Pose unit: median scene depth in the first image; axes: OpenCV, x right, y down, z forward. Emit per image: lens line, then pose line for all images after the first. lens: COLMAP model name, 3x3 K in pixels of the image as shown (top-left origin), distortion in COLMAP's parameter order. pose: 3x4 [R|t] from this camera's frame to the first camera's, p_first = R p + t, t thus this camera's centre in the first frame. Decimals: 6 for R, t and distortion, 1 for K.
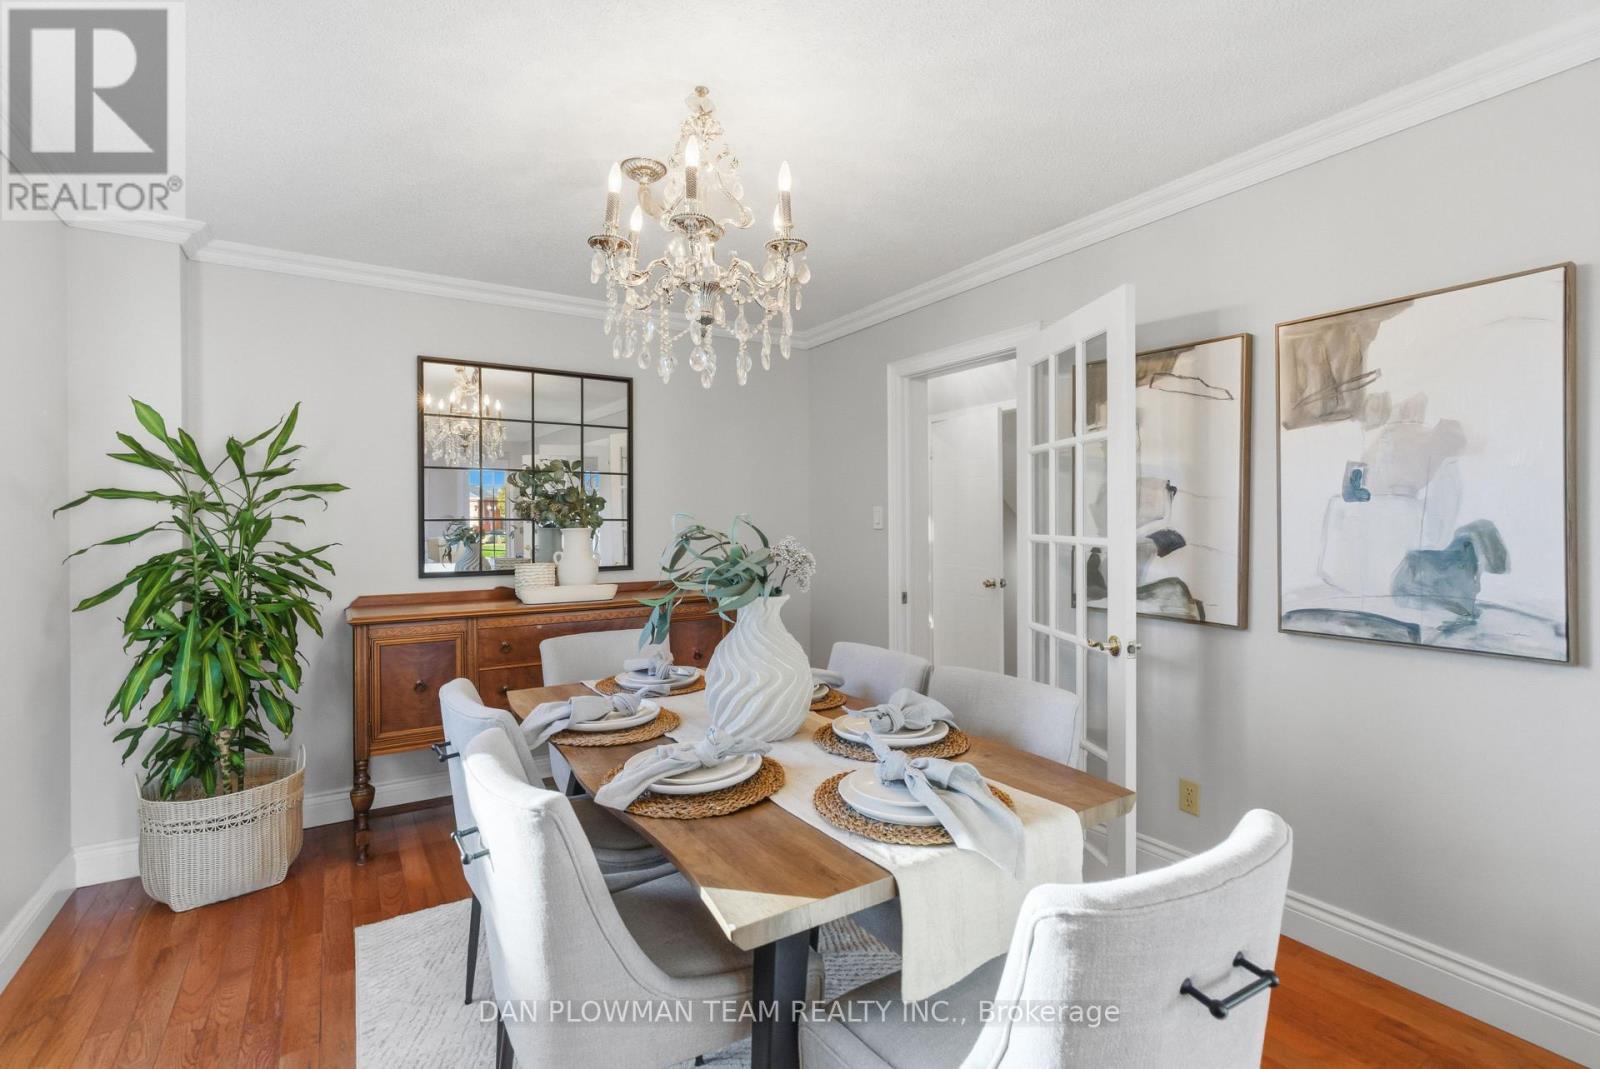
lens RADIAL K [[730.4, 0, 796.5], [0, 730.4, 524.4], [0, 0, 1]] dist [-0.008565, 0.000548]
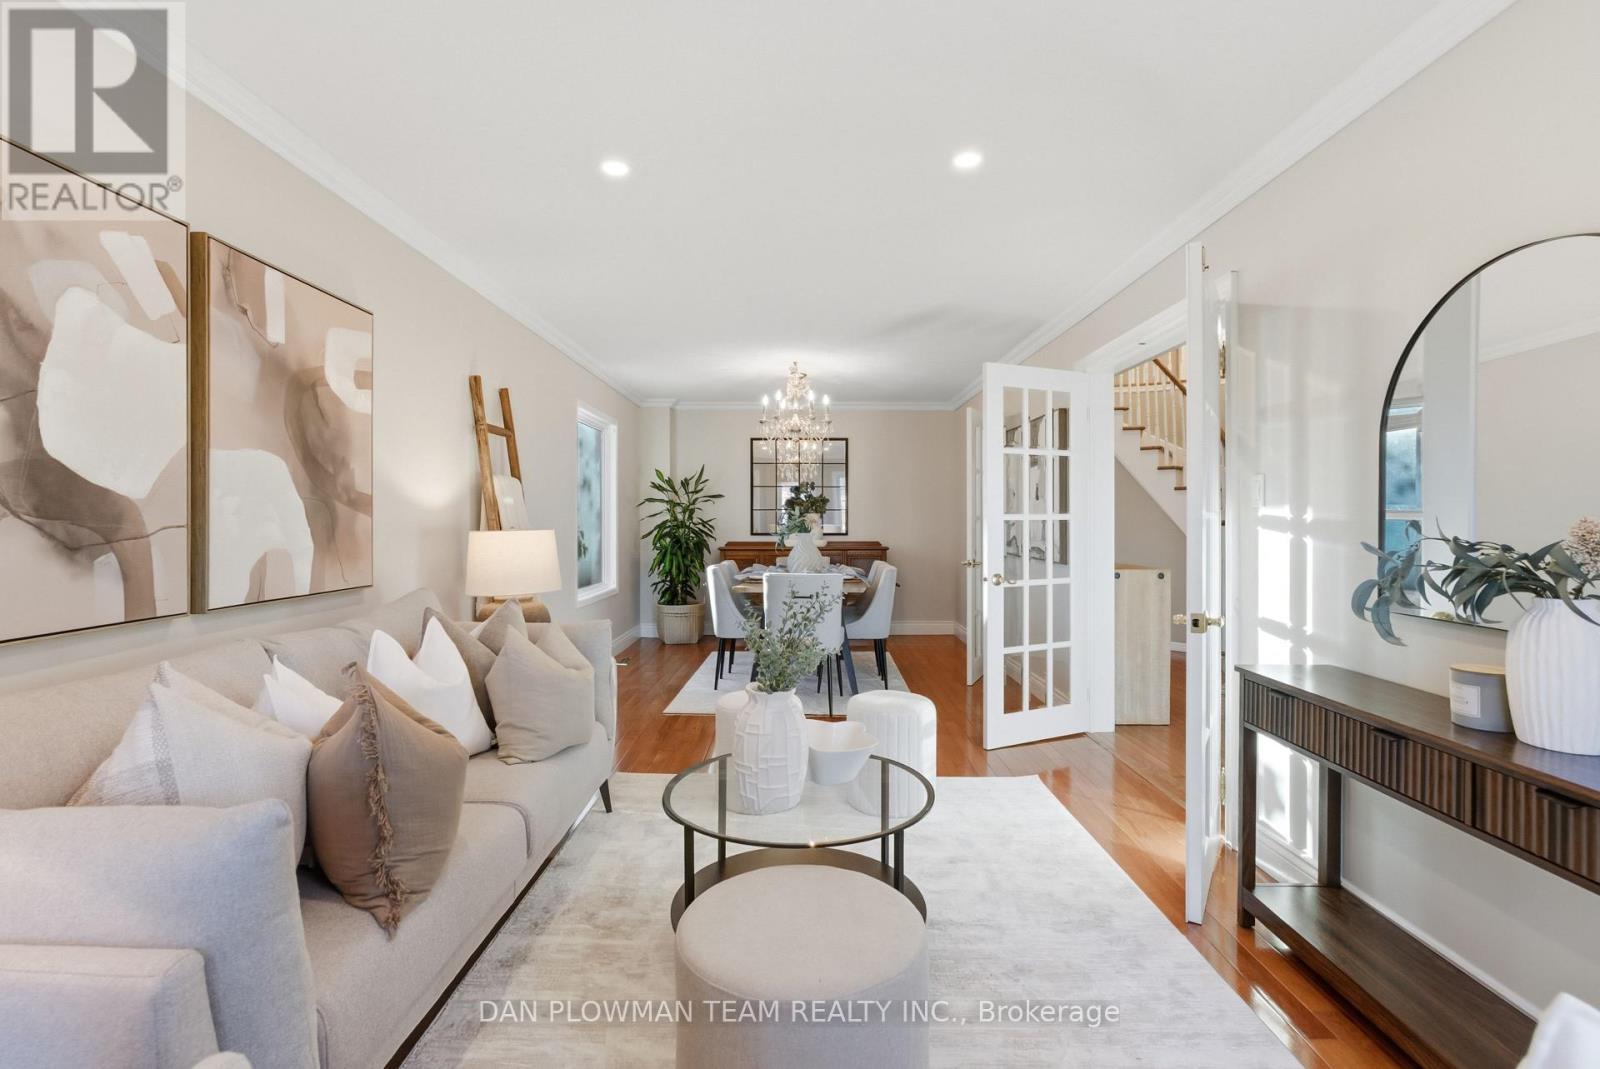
lens RADIAL K [[730.4, 0, 799.4], [0, 730.4, 522.7], [0, 0, 1]] dist [-0.008565, 0.000548]
pose [[0.840054, 0.008752, -0.542432, 1.071485], [-0.004728, 0.999950, 0.008813, 0.017854], [0.542482, -0.004839, 0.840054, -1.061739]]
